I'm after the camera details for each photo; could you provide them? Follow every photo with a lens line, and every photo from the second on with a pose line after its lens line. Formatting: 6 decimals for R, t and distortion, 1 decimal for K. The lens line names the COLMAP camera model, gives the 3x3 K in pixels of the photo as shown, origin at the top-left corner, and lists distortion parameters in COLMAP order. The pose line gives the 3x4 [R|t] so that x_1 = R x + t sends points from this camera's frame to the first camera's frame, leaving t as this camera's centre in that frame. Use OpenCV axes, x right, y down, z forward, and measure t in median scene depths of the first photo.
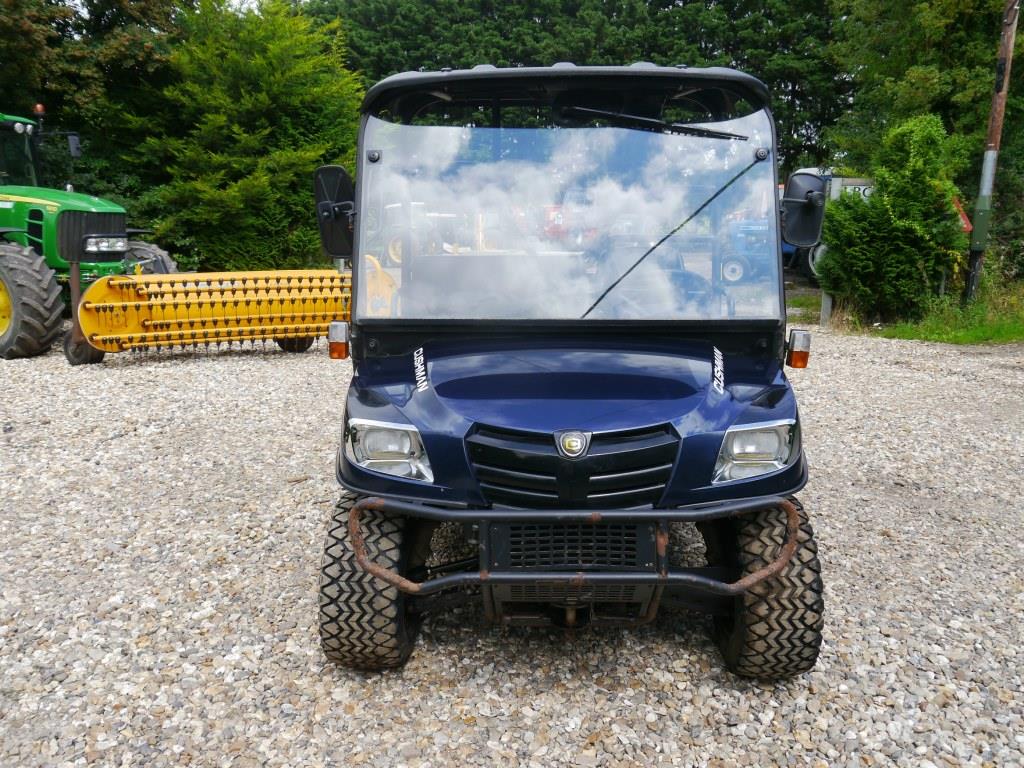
lens RADIAL K [[847.6, 0, 512.0], [0, 847.6, 384.0], [0, 0, 1]] dist [-0.003466, -0.009239]
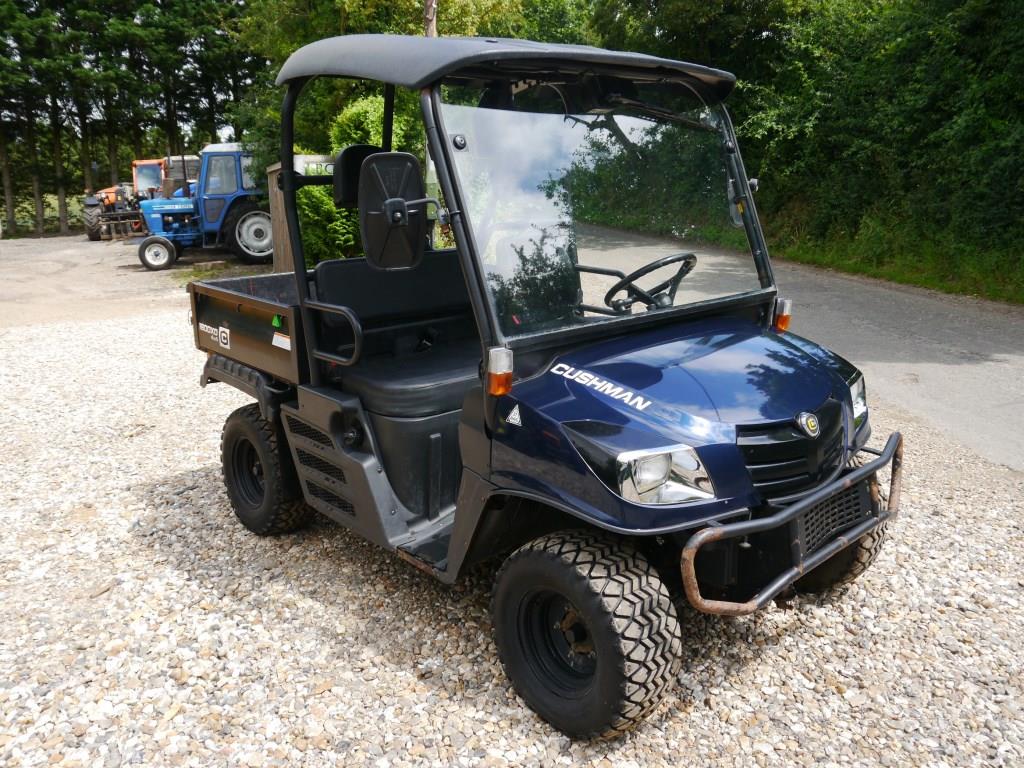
lens RADIAL K [[847.6, 0, 512.0], [0, 847.6, 384.0], [0, 0, 1]] dist [-0.003466, -0.009239]
pose [[0.708122, -0.182433, 0.682116, -0.202650], [0.162018, 0.982252, 0.094510, -0.030875], [-0.687251, 0.043590, 0.725111, 0.109056]]
